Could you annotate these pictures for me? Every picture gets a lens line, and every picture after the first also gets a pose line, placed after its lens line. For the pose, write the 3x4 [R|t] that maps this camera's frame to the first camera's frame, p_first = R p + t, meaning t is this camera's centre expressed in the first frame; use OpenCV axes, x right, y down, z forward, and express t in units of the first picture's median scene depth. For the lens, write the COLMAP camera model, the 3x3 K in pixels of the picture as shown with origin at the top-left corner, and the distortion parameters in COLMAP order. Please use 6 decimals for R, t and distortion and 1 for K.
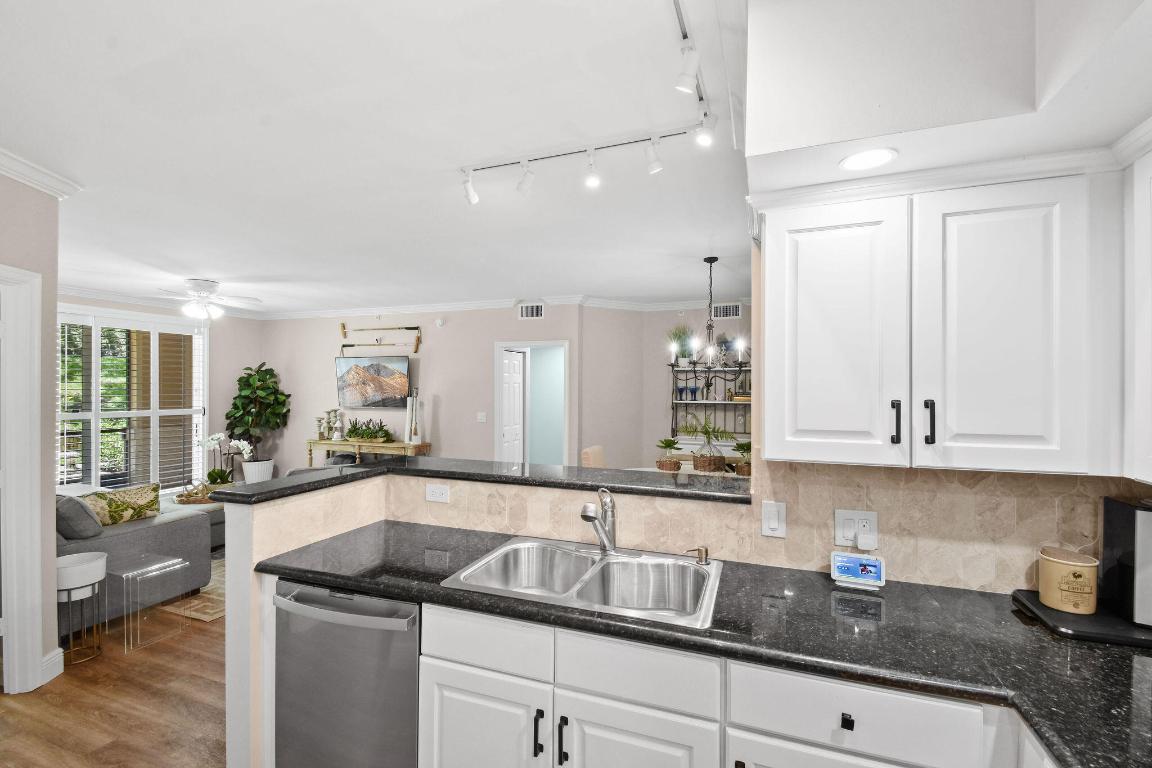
lens RADIAL K [[508.0, 0, 575.7], [0, 508.0, 384.6], [0, 0, 1]] dist [0.025336, -0.011168]
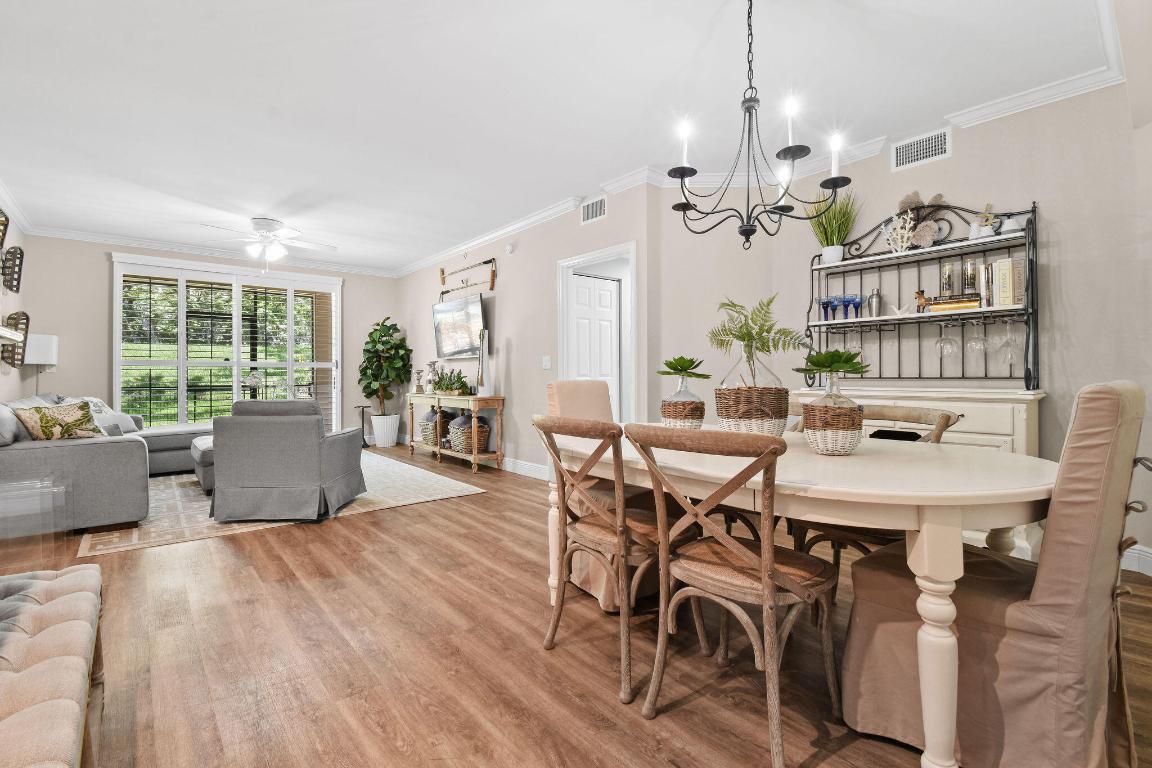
lens RADIAL K [[508.0, 0, 565.2], [0, 508.0, 373.5], [0, 0, 1]] dist [0.025336, -0.011168]
pose [[0.870553, -0.006516, -0.492031, 0.212042], [0.006812, 0.999976, -0.001191, 0.078398], [0.492027, -0.002315, 0.870577, 0.323870]]
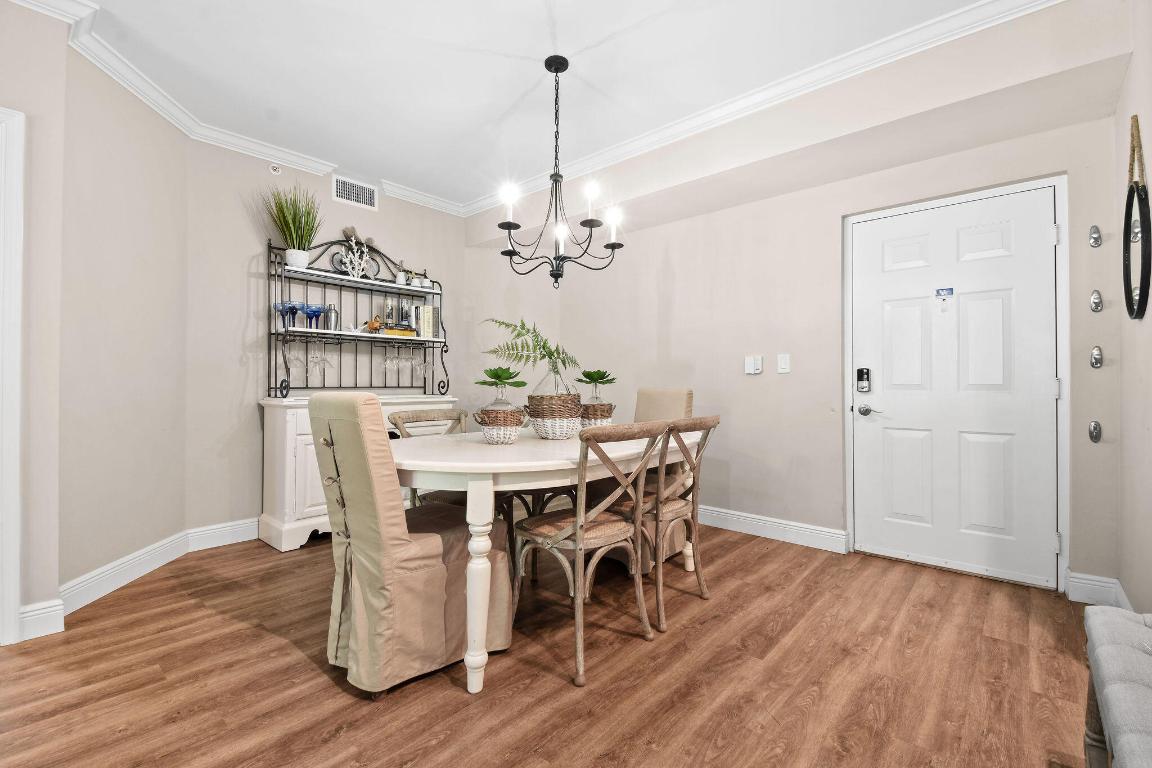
lens RADIAL K [[508.0, 0, 581.9], [0, 508.0, 382.6], [0, 0, 1]] dist [0.025336, -0.011168]
pose [[0.346576, 0.003944, 0.938014, -0.174438], [-0.006129, 0.999979, -0.001940, 0.078880], [-0.938002, -0.005077, 0.346593, 0.475283]]
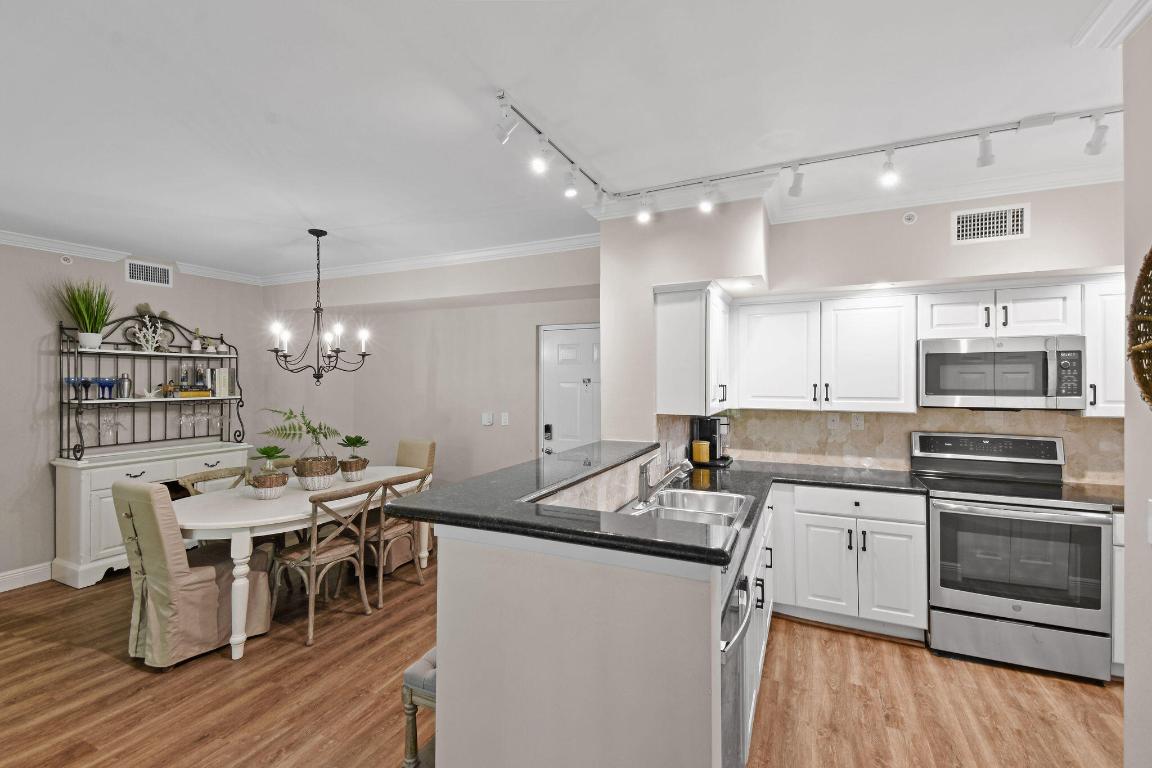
lens RADIAL K [[508.0, 0, 589.4], [0, 508.0, 379.3], [0, 0, 1]] dist [0.025336, -0.011168]
pose [[0.065582, -0.004391, 0.997838, -0.353647], [-0.006103, 0.999970, 0.004801, -0.000542], [-0.997829, -0.006405, 0.065553, 0.299820]]
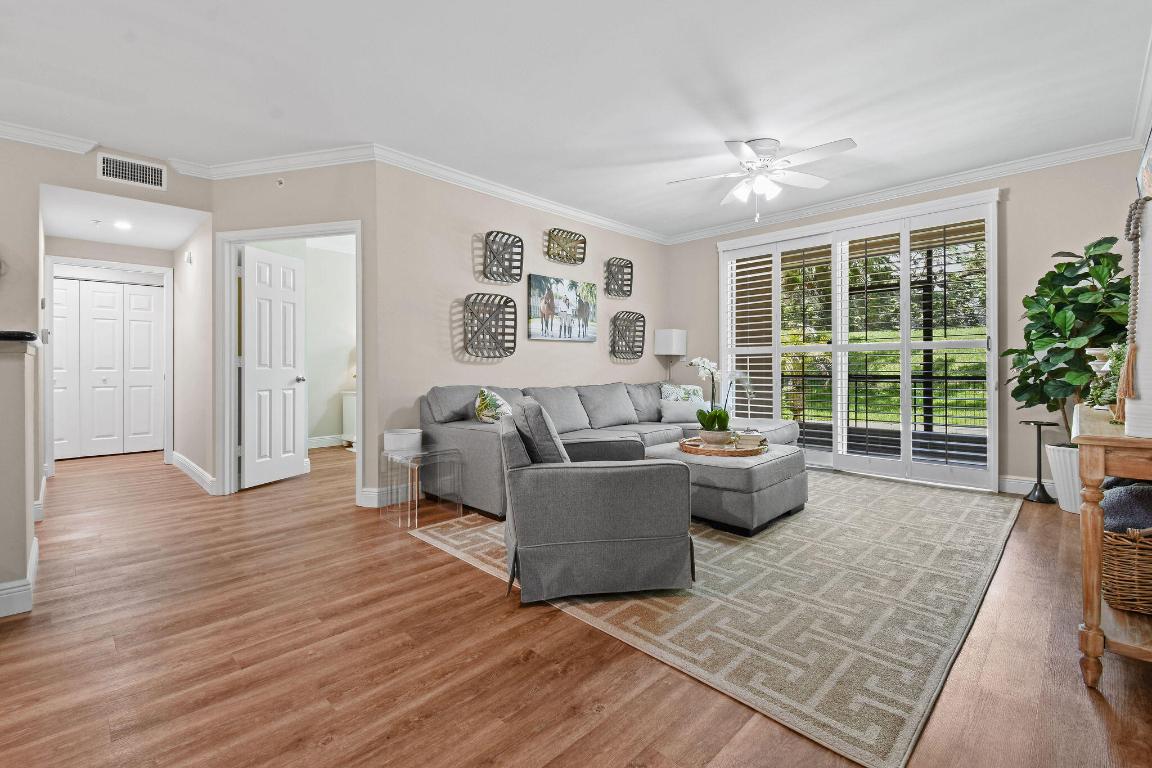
lens RADIAL K [[508.0, 0, 569.6], [0, 508.0, 364.3], [0, 0, 1]] dist [0.025336, -0.011168]
pose [[-0.408235, 0.003405, -0.912870, 0.014807], [0.012135, 0.999925, -0.001696, 0.075263], [0.912796, -0.011770, -0.408246, 0.821669]]
